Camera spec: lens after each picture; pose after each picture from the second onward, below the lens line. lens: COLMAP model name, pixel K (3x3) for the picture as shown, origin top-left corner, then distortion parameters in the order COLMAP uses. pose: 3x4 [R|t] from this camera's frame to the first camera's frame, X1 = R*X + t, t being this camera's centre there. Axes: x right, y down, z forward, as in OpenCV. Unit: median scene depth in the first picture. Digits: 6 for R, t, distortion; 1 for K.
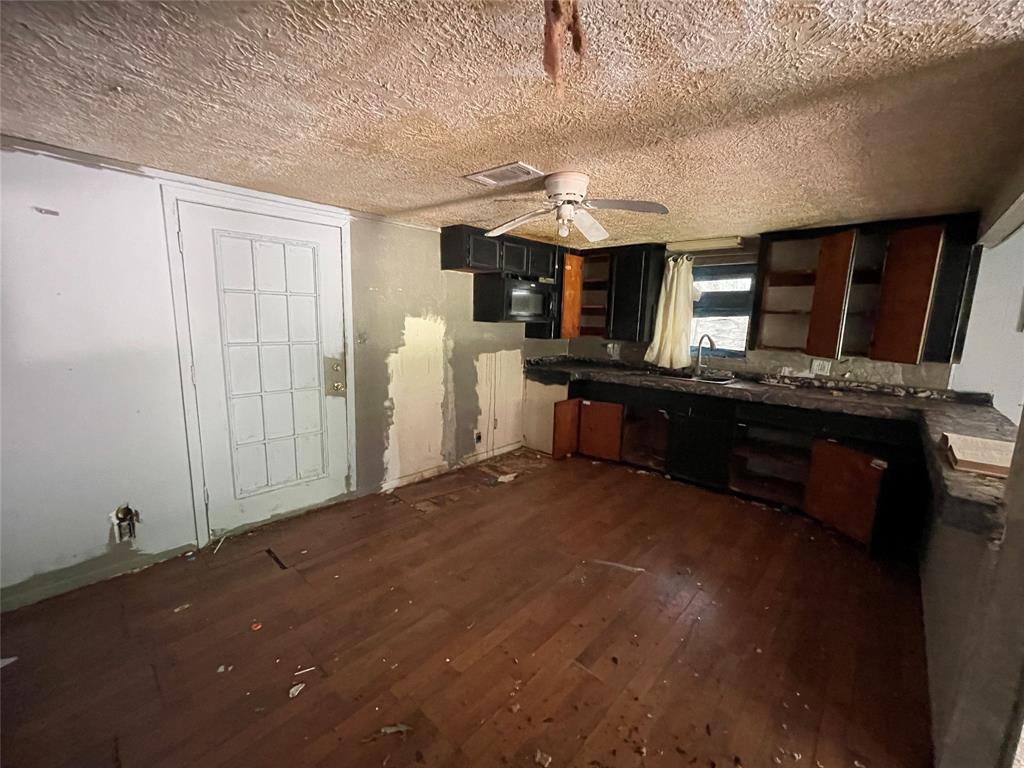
lens RADIAL K [[414.3, 0, 508.2], [0, 414.3, 385.1], [0, 0, 1]] dist [-0.000985, 0.000410]
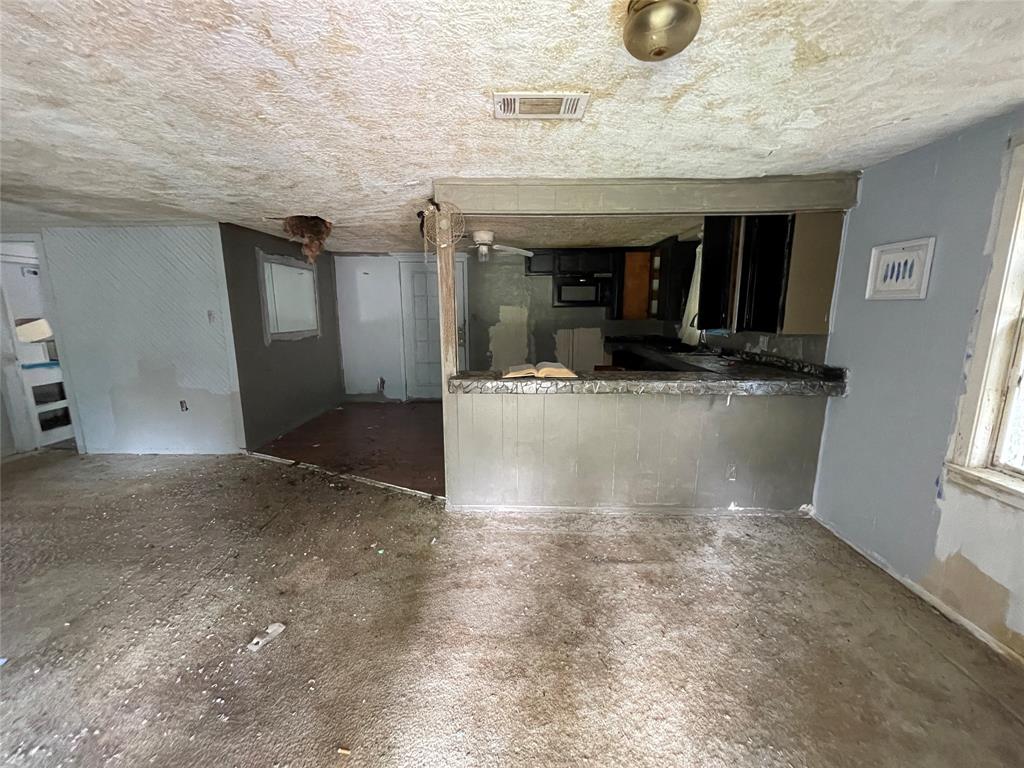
lens RADIAL K [[414.3, 0, 508.2], [0, 414.3, 385.1], [0, 0, 1]] dist [-0.000985, 0.000410]
pose [[0.658395, 0.112319, -0.744245, 1.107744], [-0.104434, 0.992871, 0.057453, 0.066184], [0.745393, 0.039897, 0.665431, -0.131214]]
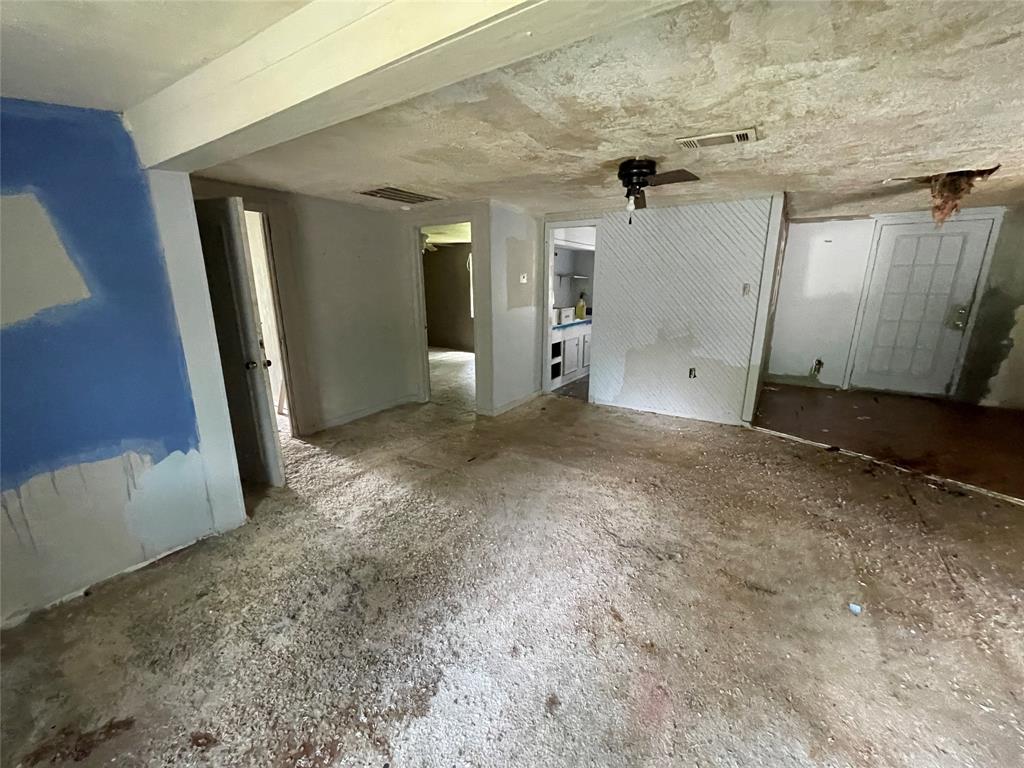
lens RADIAL K [[414.3, 0, 508.2], [0, 414.3, 385.1], [0, 0, 1]] dist [-0.000985, 0.000410]
pose [[0.165006, 0.216334, -0.962275, 0.766966], [-0.153049, 0.969446, 0.191702, 0.167339], [0.974345, 0.115643, 0.193074, -0.826281]]
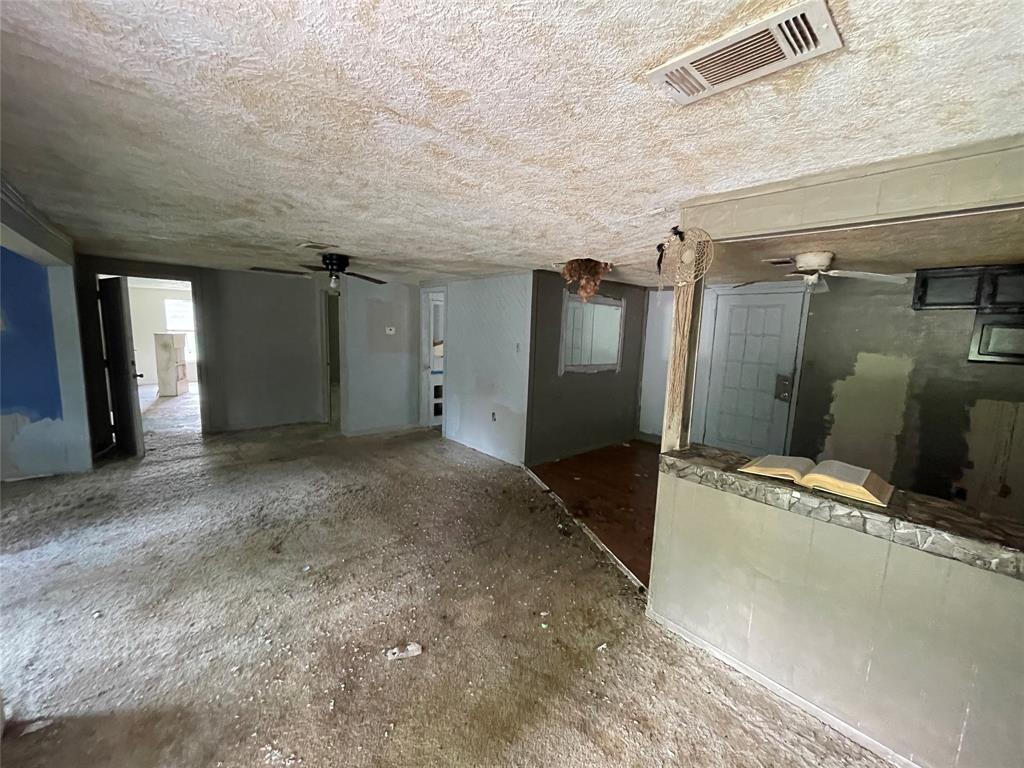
lens RADIAL K [[414.3, 0, 508.2], [0, 414.3, 385.1], [0, 0, 1]] dist [-0.000985, 0.000410]
pose [[-0.103295, 0.105640, -0.989025, 1.062946], [-0.202494, 0.971287, 0.124894, -0.013509], [0.973821, 0.213172, -0.078937, 0.107846]]
